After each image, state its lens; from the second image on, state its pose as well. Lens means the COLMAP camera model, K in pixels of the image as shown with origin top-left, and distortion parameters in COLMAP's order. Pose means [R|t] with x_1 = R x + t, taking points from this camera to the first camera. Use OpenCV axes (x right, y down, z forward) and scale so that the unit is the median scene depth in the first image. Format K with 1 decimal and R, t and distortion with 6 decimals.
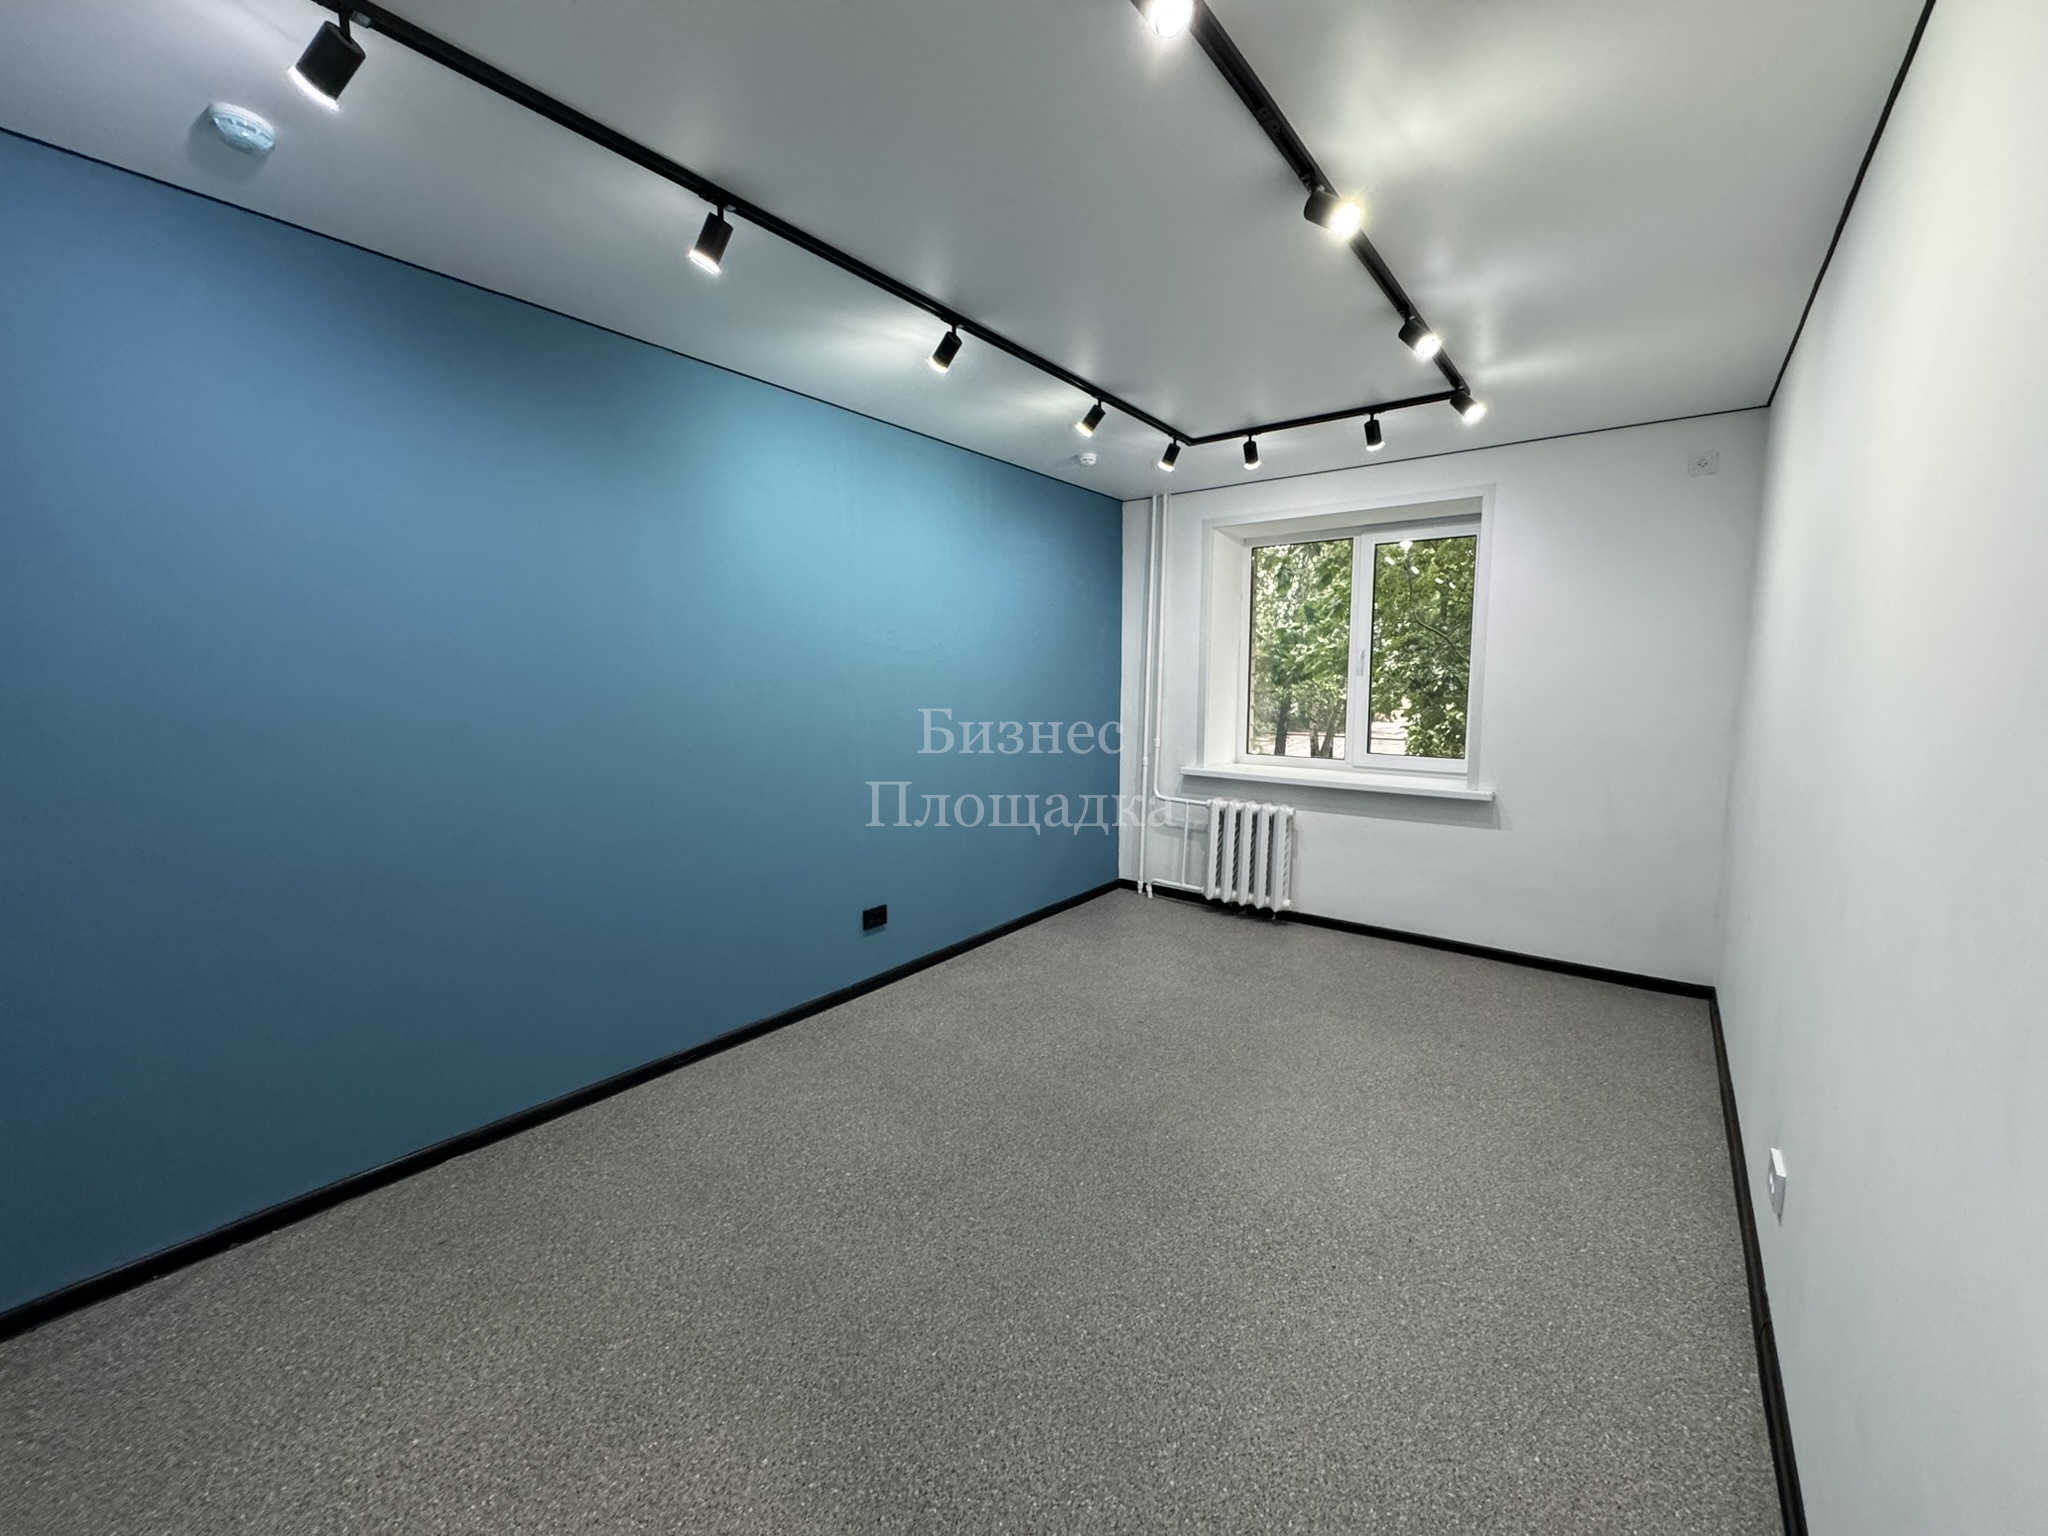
lens RADIAL K [[815.8, 0, 1026.5], [0, 815.8, 759.5], [0, 0, 1]] dist [-0.001278, -0.000169]
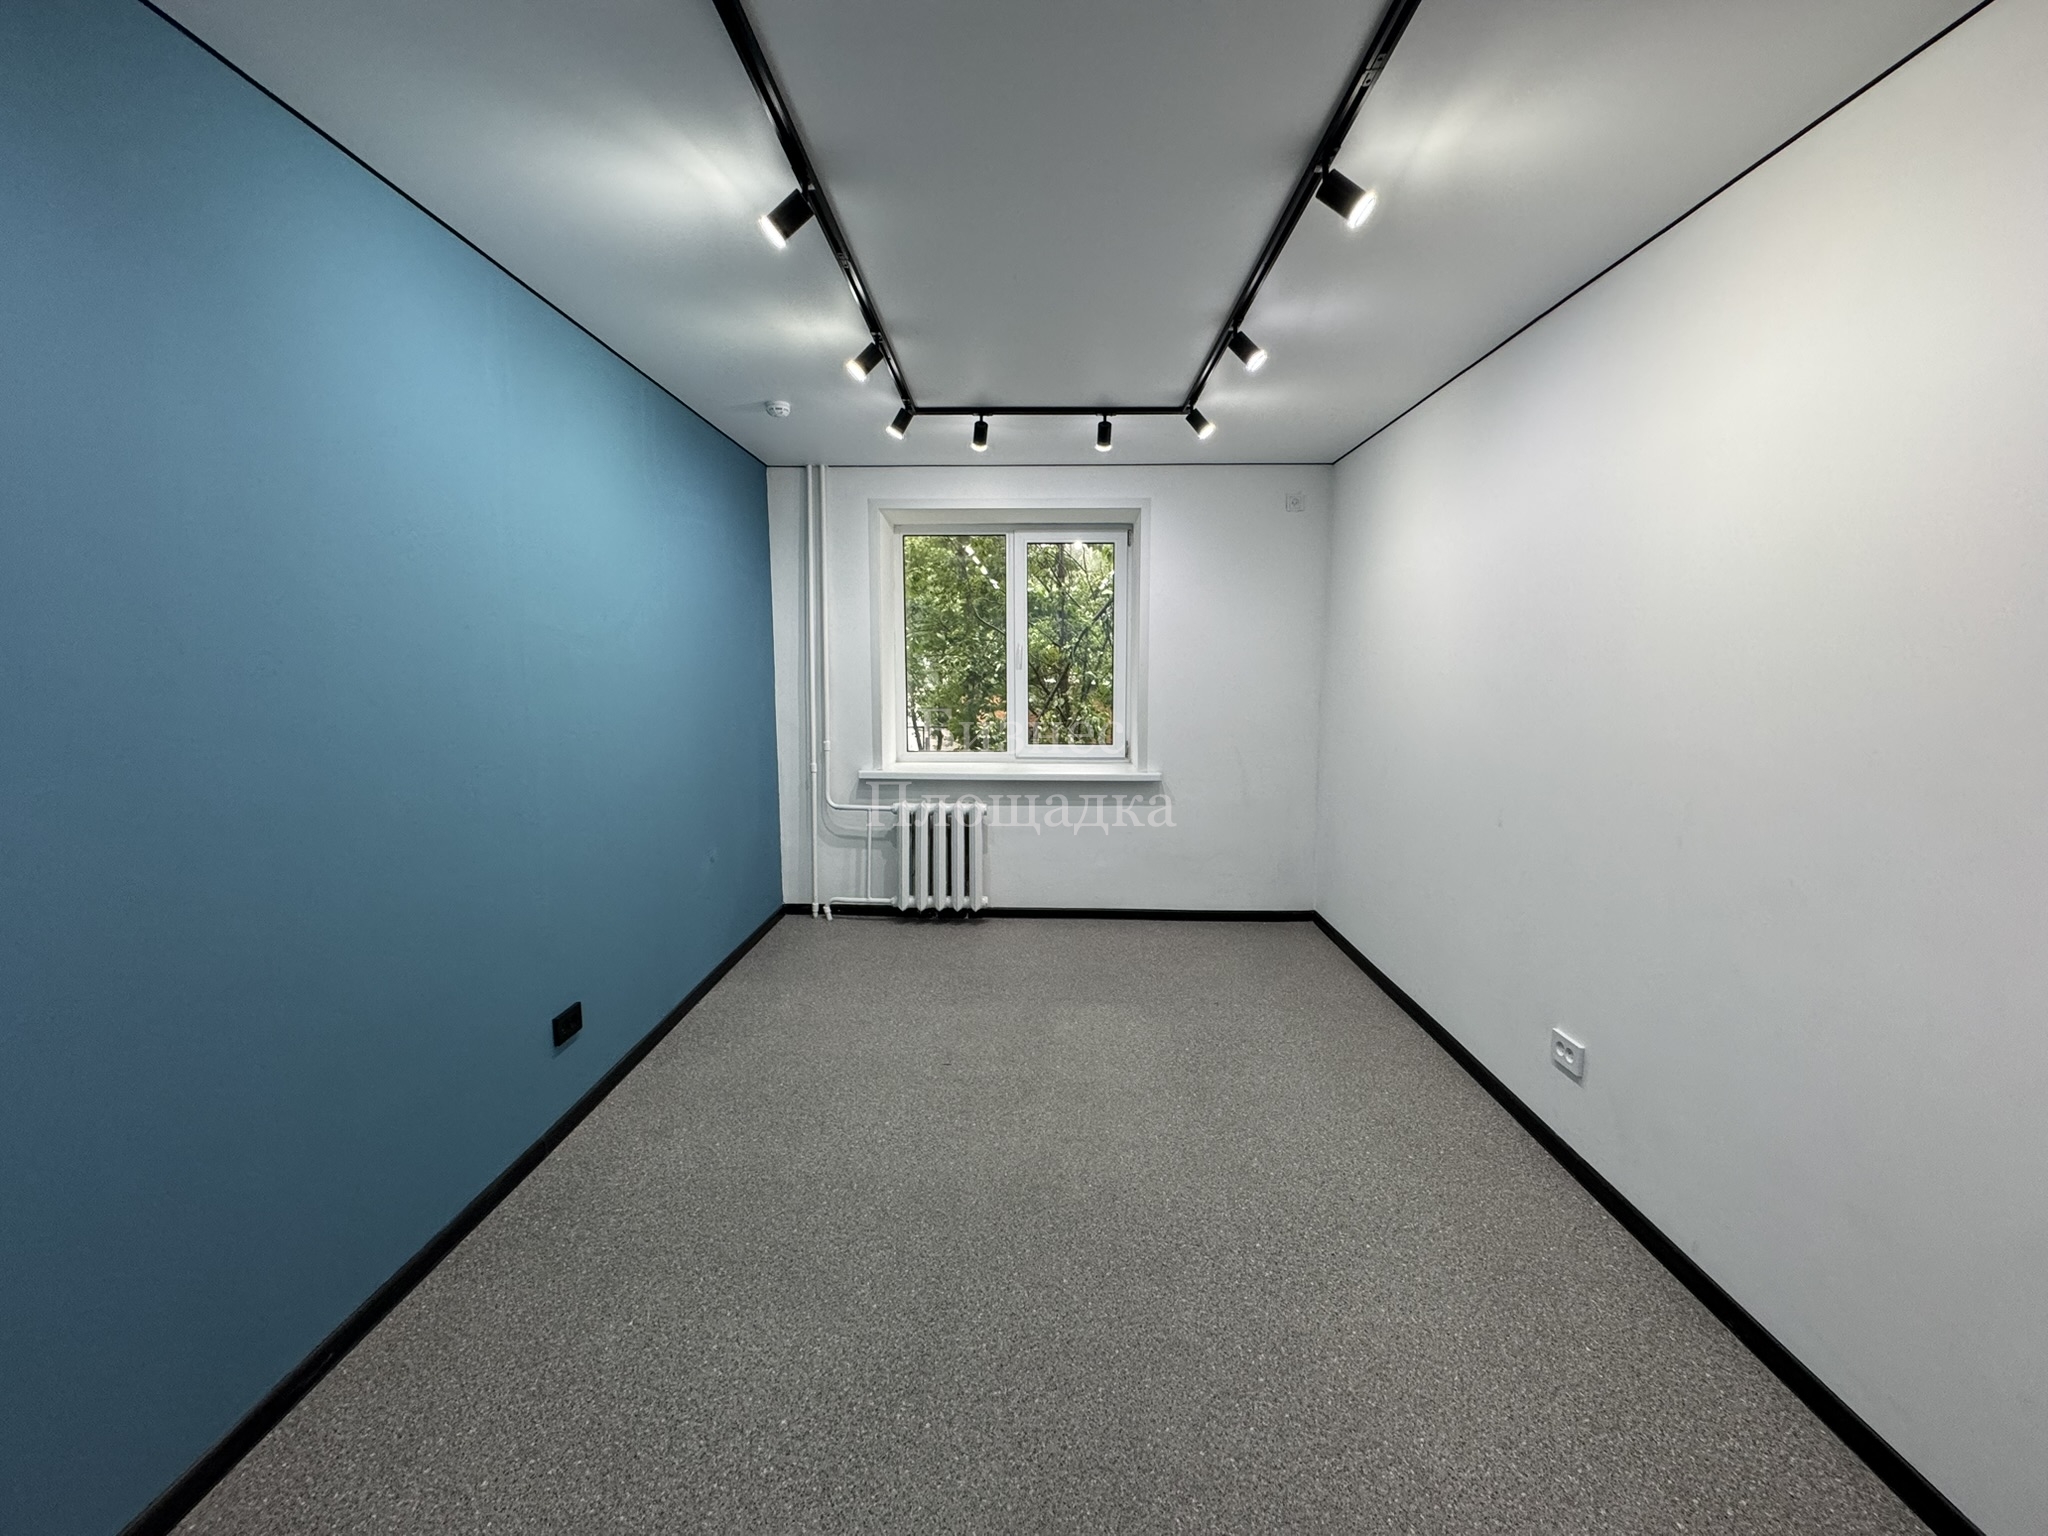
lens RADIAL K [[815.8, 0, 1026.5], [0, 815.8, 759.5], [0, 0, 1]] dist [-0.001278, -0.000169]
pose [[0.805148, -0.067685, 0.589199, -0.208356], [0.061457, 0.997640, 0.030624, -0.020995], [-0.589881, 0.011553, 0.807407, 0.168913]]
